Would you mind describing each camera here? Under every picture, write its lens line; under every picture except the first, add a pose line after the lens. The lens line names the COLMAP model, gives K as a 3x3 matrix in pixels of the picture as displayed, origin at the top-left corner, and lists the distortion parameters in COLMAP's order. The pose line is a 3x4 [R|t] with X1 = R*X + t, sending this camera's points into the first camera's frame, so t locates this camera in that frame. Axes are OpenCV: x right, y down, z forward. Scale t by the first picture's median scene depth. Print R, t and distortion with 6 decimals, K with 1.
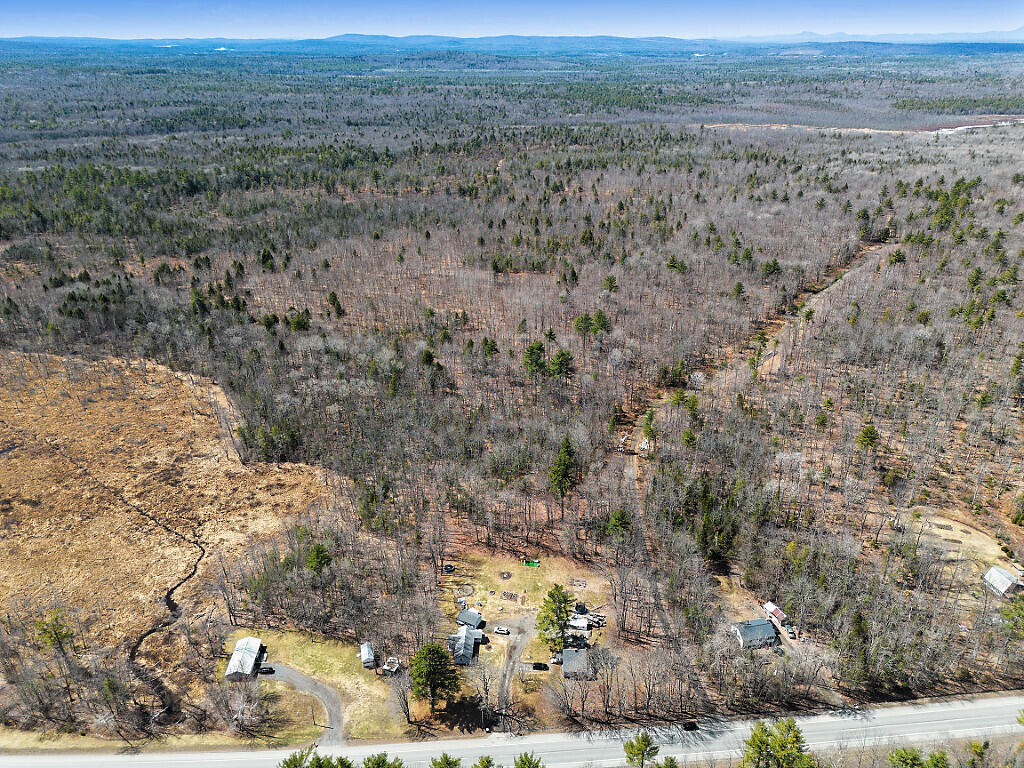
lens RADIAL K [[721.1, 0, 509.9], [0, 721.1, 384.5], [0, 0, 1]] dist [0.070035, -0.062065]
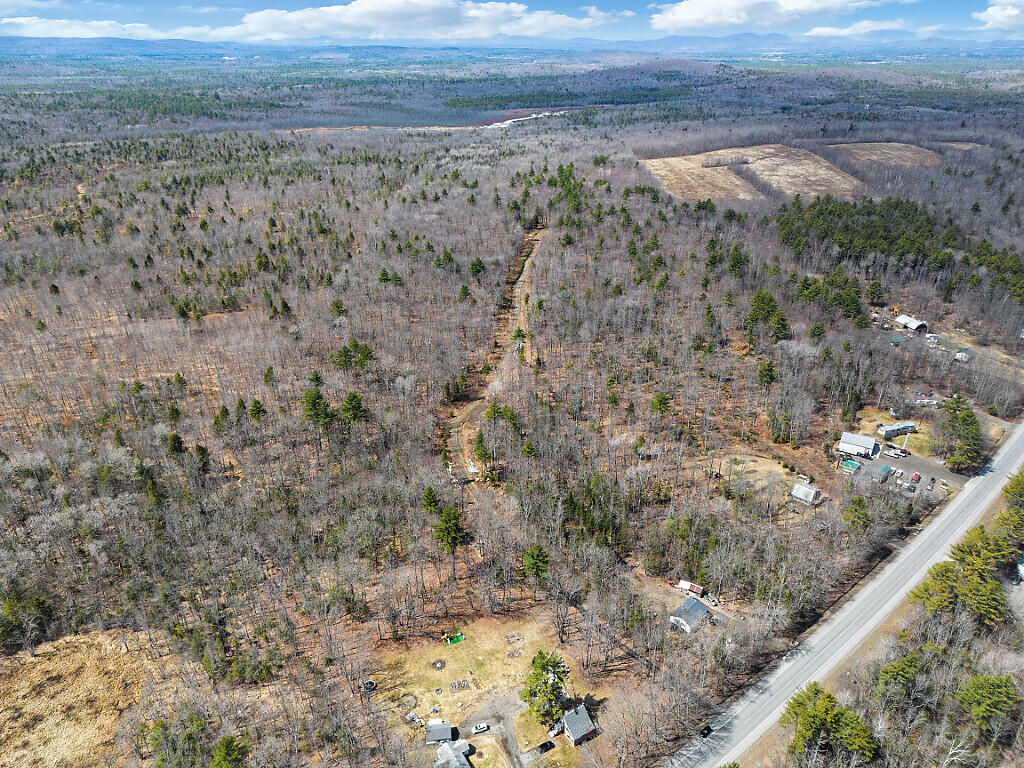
lens RADIAL K [[721.1, 0, 511.0], [0, 721.1, 390.0], [0, 0, 1]] dist [0.070035, -0.062065]
pose [[0.836968, -0.238981, 0.492313, -0.121211], [0.237688, 0.969074, 0.066327, -0.038589], [-0.492938, 0.061504, 0.867888, 0.080678]]
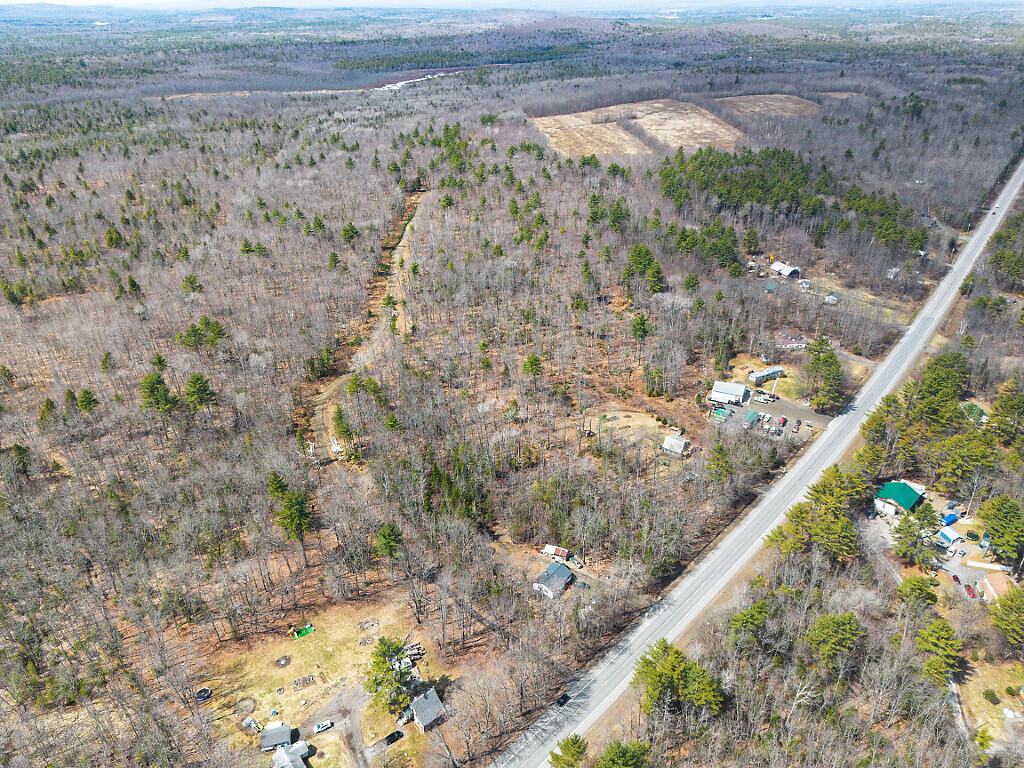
lens RADIAL K [[721.1, 0, 511.5], [0, 721.1, 389.5], [0, 0, 1]] dist [0.070035, -0.062065]
pose [[0.763370, -0.314659, 0.564142, -0.074283], [0.290861, 0.947228, 0.134752, -0.023605], [-0.576772, 0.061221, 0.814608, 0.079075]]
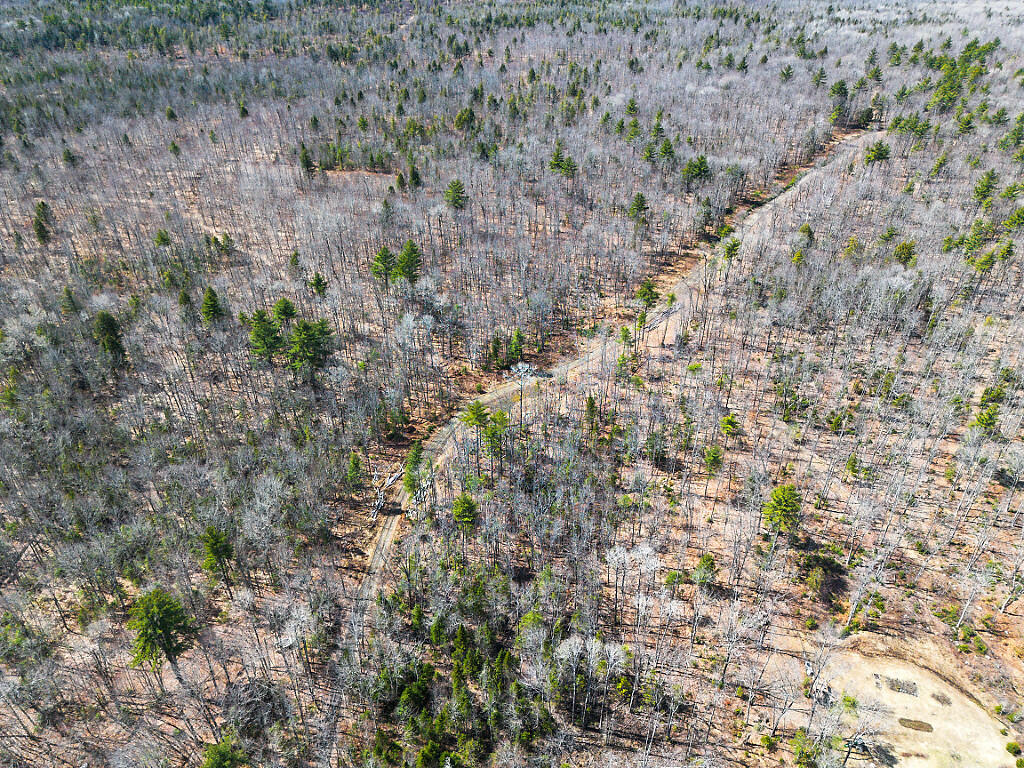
lens RADIAL K [[721.1, 0, 510.9], [0, 721.1, 383.4], [0, 0, 1]] dist [0.070035, -0.062065]
pose [[0.999751, -0.002990, 0.022131, 0.138814], [-0.000402, 0.988430, 0.151680, -0.052938], [-0.022328, -0.151651, 0.988182, 0.241006]]
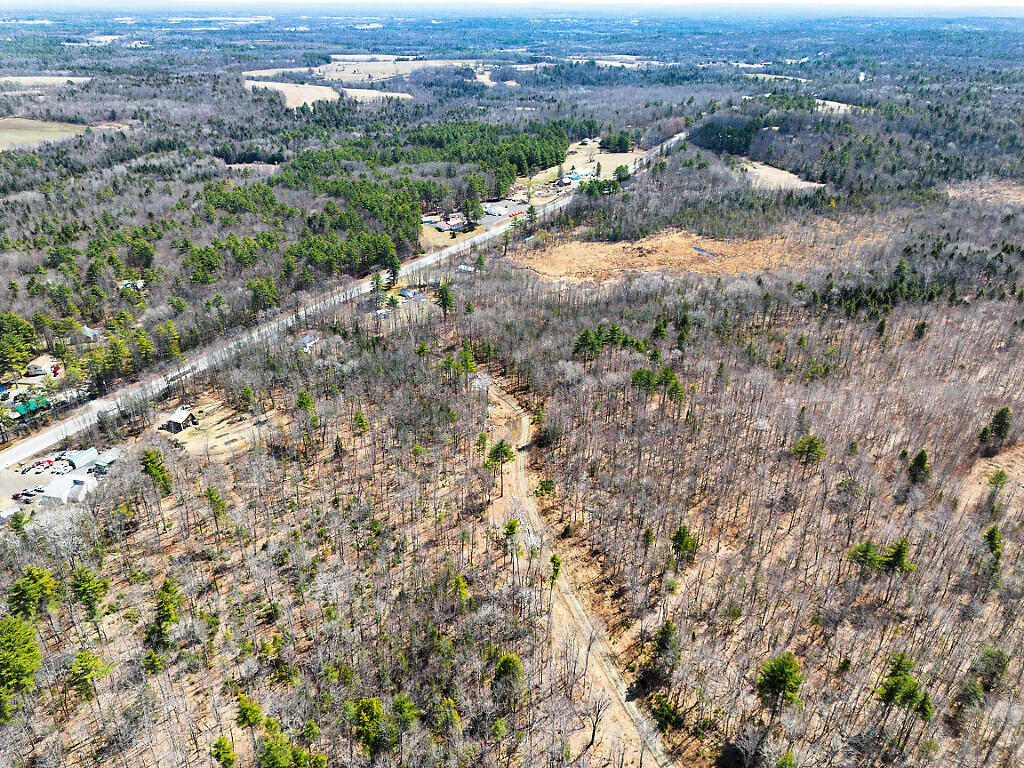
lens RADIAL K [[721.1, 0, 512.2], [0, 721.1, 387.6], [0, 0, 1]] dist [0.070035, -0.062065]
pose [[-0.597017, 0.373365, -0.710048, 0.531822], [-0.344491, 0.680018, 0.647226, -0.367644], [0.724498, 0.631010, -0.277362, 0.759151]]
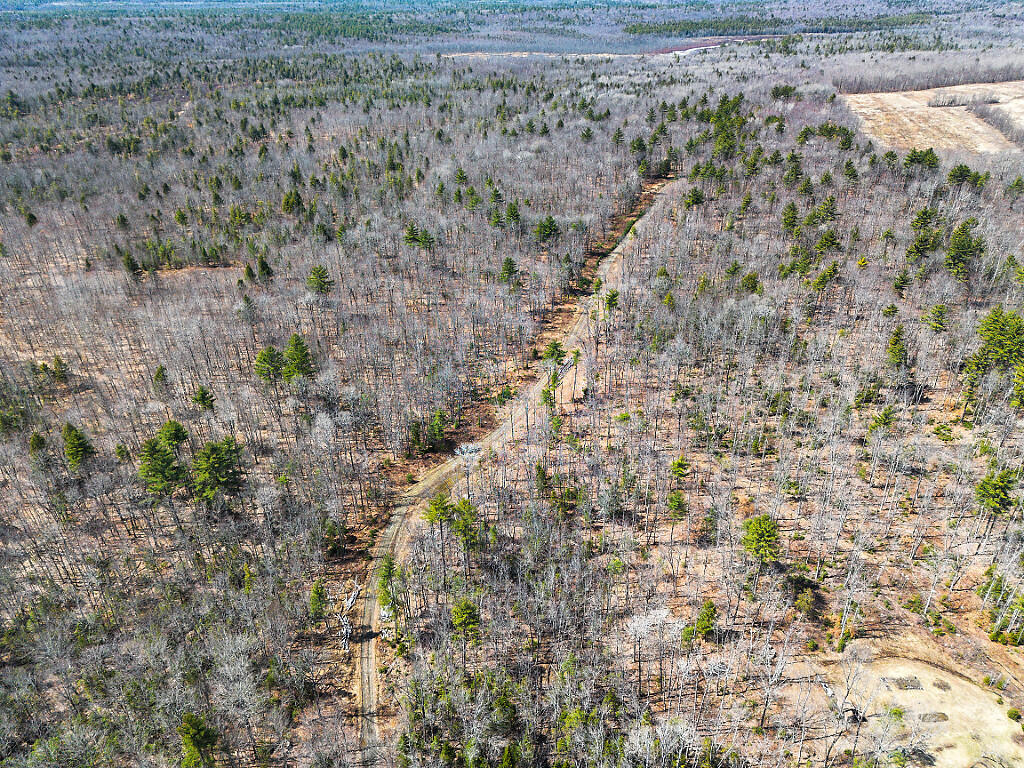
lens RADIAL K [[721.1, 0, 511.7], [0, 721.1, 385.1], [0, 0, 1]] dist [0.070035, -0.062065]
pose [[0.946319, -0.162142, 0.279627, 0.083475], [0.142354, 0.985732, 0.089821, -0.063650], [-0.290201, -0.045193, 0.955898, 0.263555]]
